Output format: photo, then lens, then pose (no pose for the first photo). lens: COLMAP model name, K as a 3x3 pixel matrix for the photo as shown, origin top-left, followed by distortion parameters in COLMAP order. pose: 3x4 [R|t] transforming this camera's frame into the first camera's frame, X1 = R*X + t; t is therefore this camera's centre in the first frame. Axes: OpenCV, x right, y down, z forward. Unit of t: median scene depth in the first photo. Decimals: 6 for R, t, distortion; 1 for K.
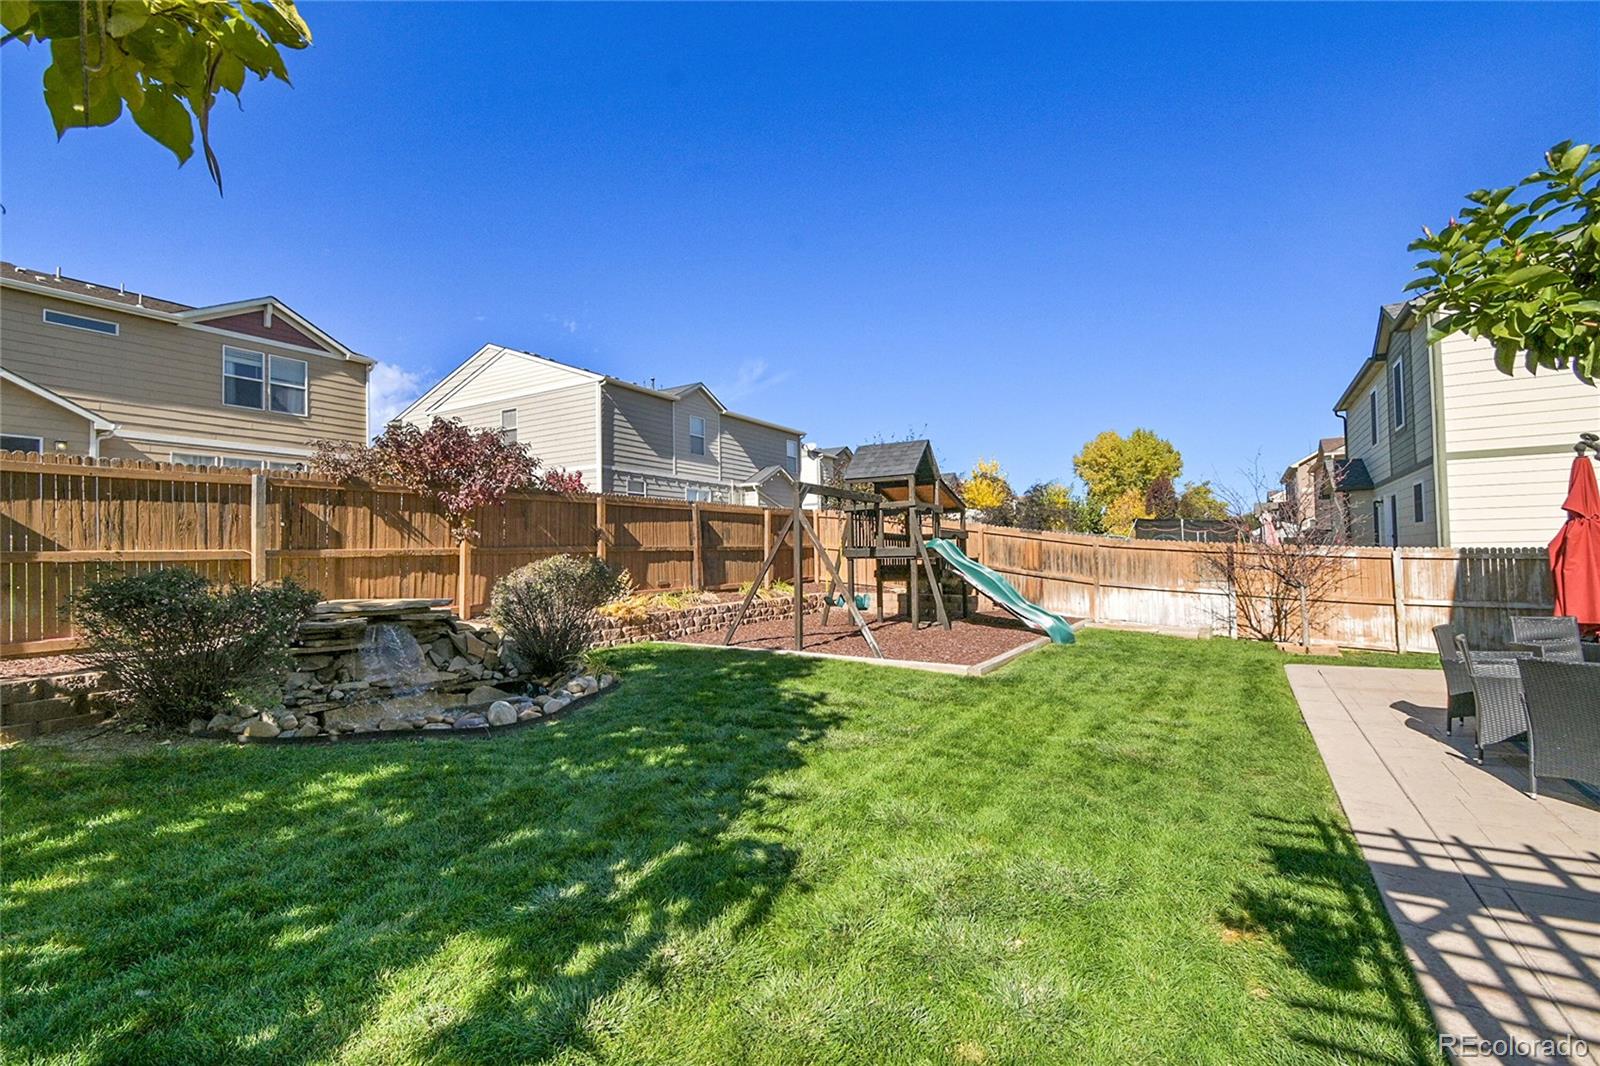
lens RADIAL K [[727.8, 0, 800.0], [0, 727.8, 533.0], [0, 0, 1]] dist [0.008739, 0.000479]
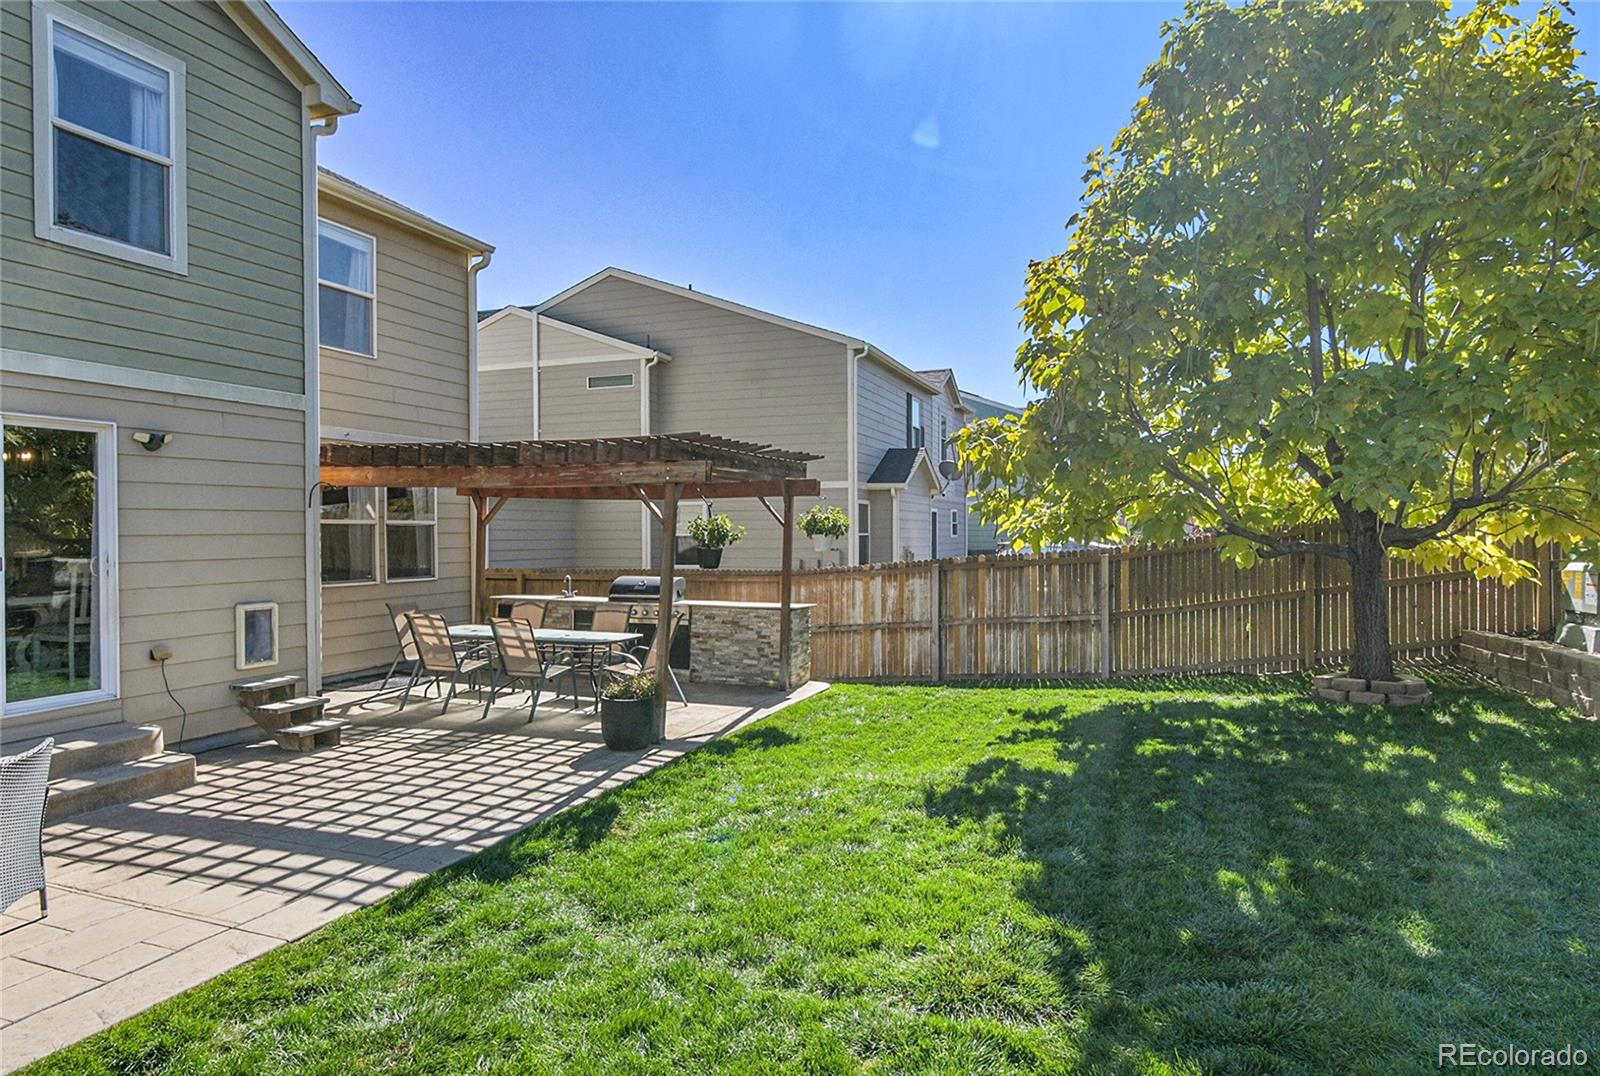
lens RADIAL K [[934.1, 0, 800.0], [0, 934.1, 538.0], [0, 0, 1]] dist [-0.000918, -0.000128]
pose [[-0.984657, 0.025576, -0.172614, 0.135083], [0.030530, 0.999193, -0.026103, -0.000298], [0.171807, -0.030973, -0.984644, 0.711254]]
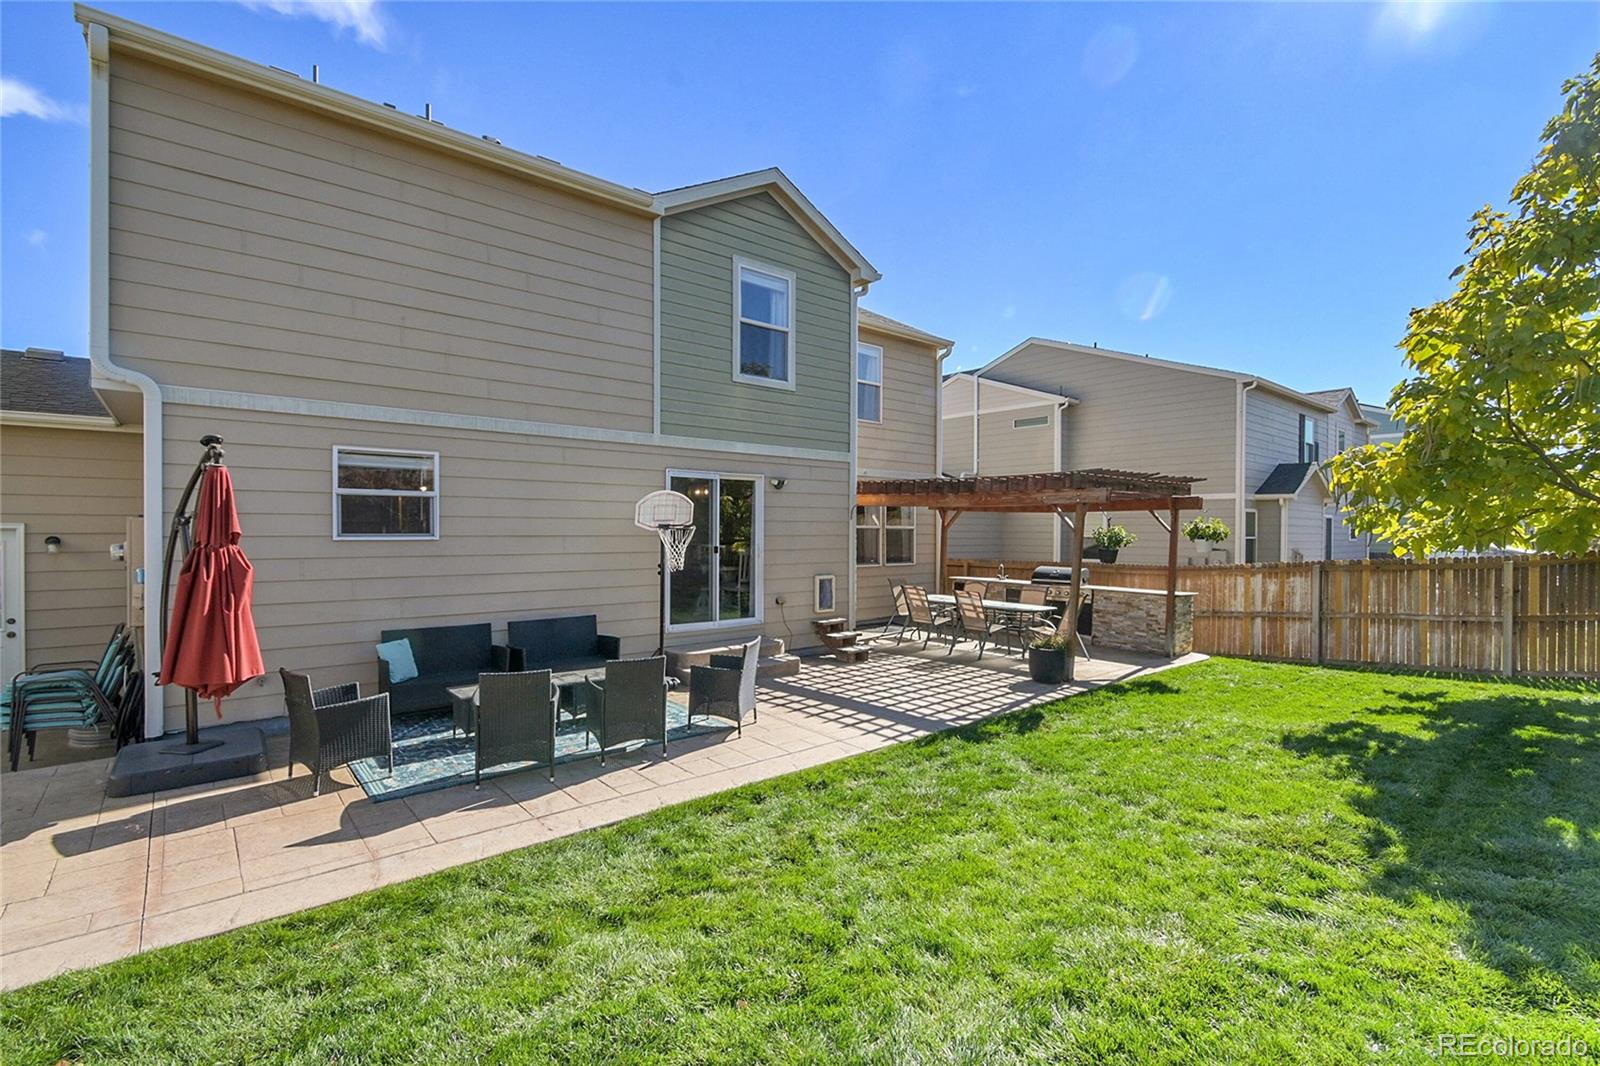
lens RADIAL K [[718.3, 0, 800.0], [0, 718.3, 533.0], [0, 0, 1]] dist [0.010259, 0.000868]
pose [[-0.946337, 0.013847, 0.322884, 0.143912], [0.001728, 0.999284, -0.037790, -0.001380], [-0.323176, -0.035204, -0.945684, 0.834950]]
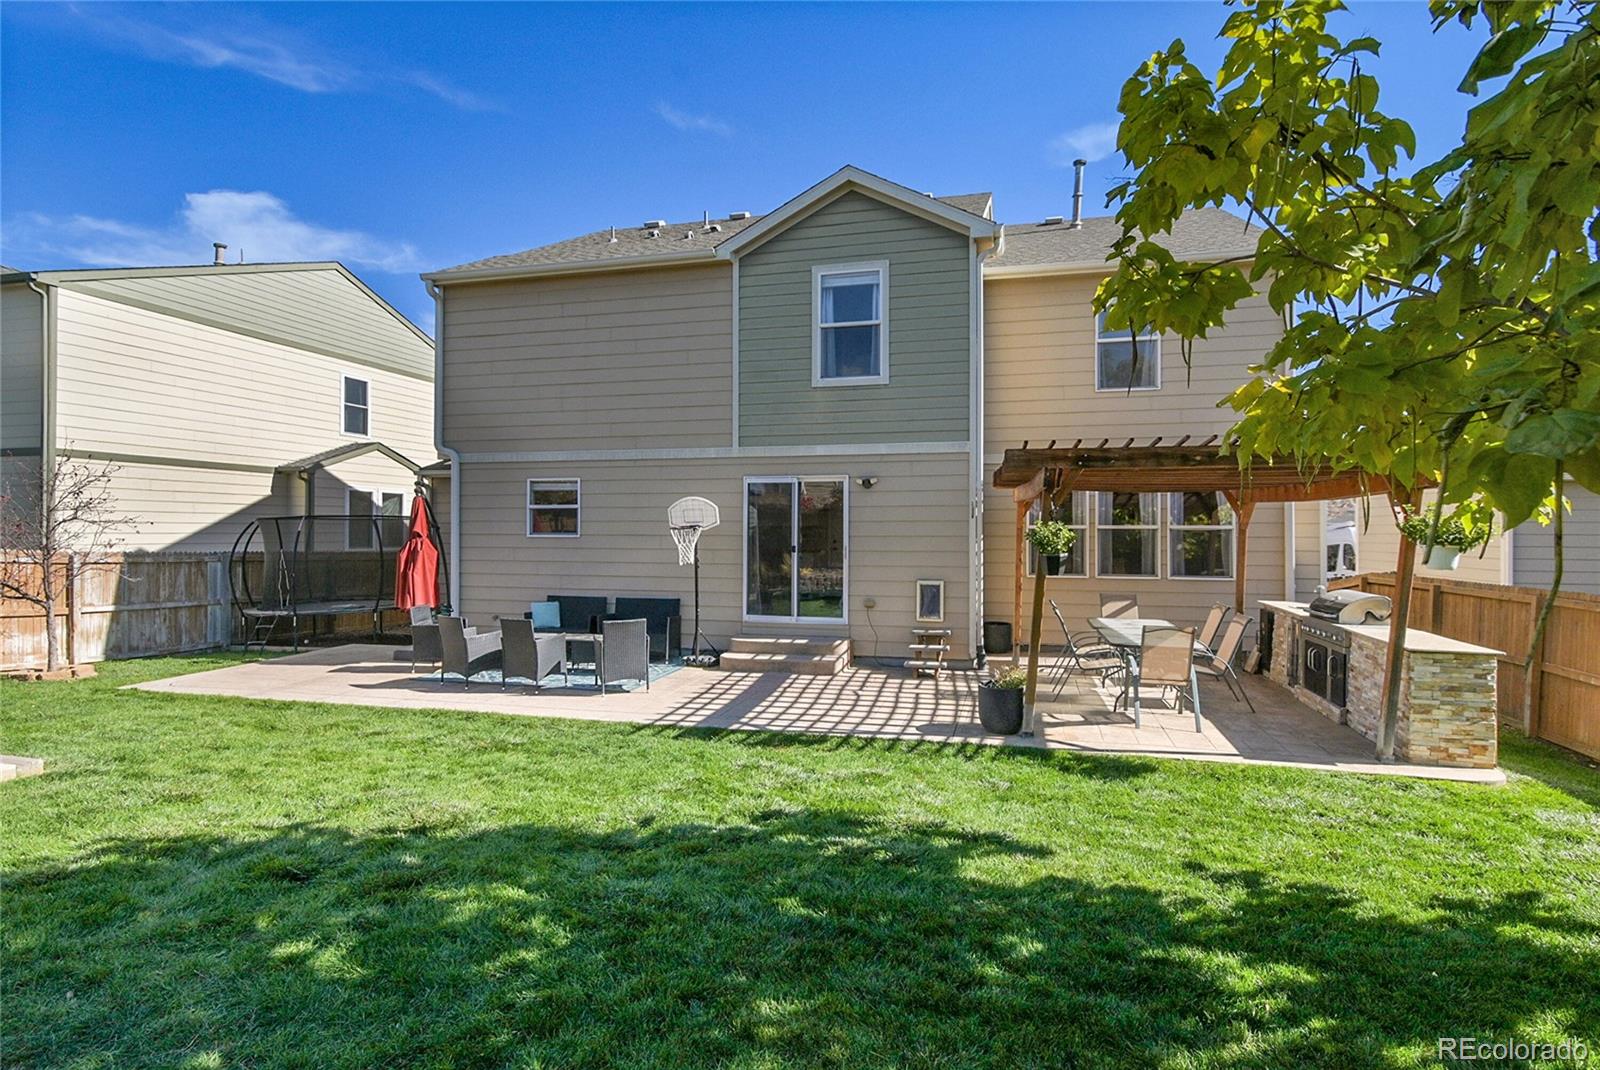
lens RADIAL K [[804.7, 0, 828.3], [0, 804.7, 530.5], [0, 0, 1]] dist [0.000105, -0.000032]
pose [[-0.296164, 0.019462, 0.954939, -0.401283], [-0.033541, 0.998964, -0.030761, -0.006954], [-0.954548, -0.041140, -0.295205, 0.375295]]
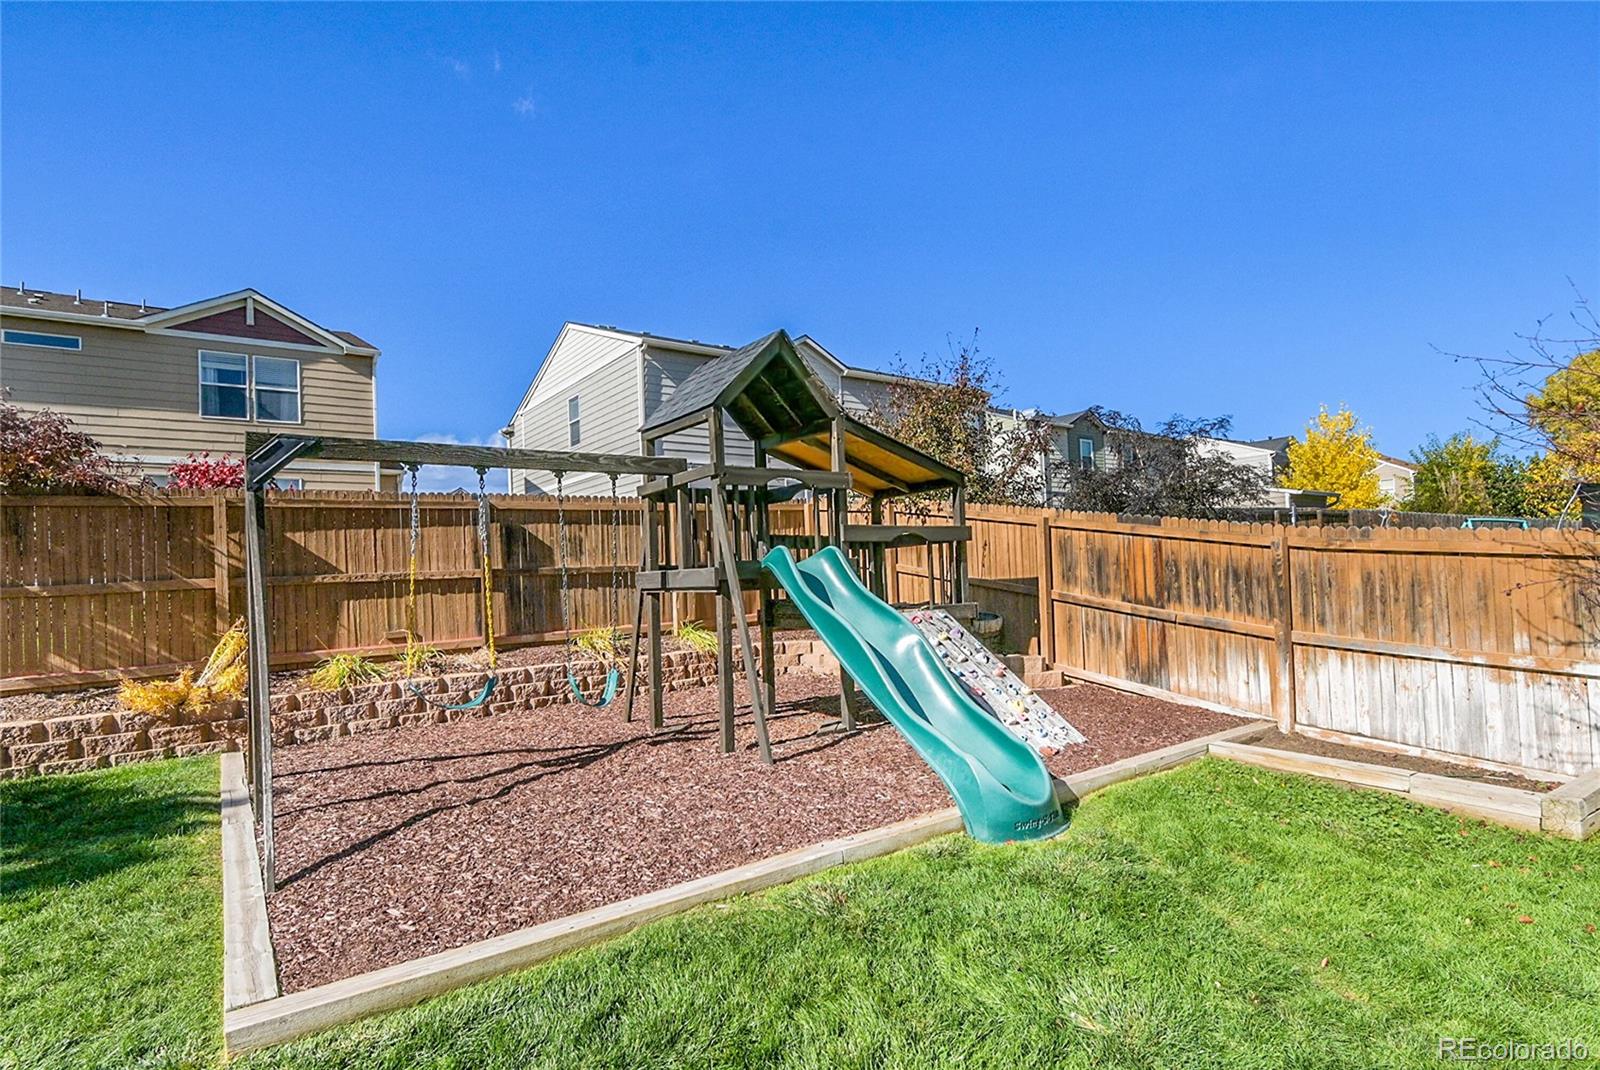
lens RADIAL K [[808.3, 0, 798.5], [0, 808.3, 559.4], [0, 0, 1]] dist [0.004549, -0.001134]
pose [[0.919605, -0.025056, -0.392045, 0.378979], [0.035907, 0.999148, 0.020368, 0.006072], [0.391200, -0.032807, 0.919721, 0.534311]]
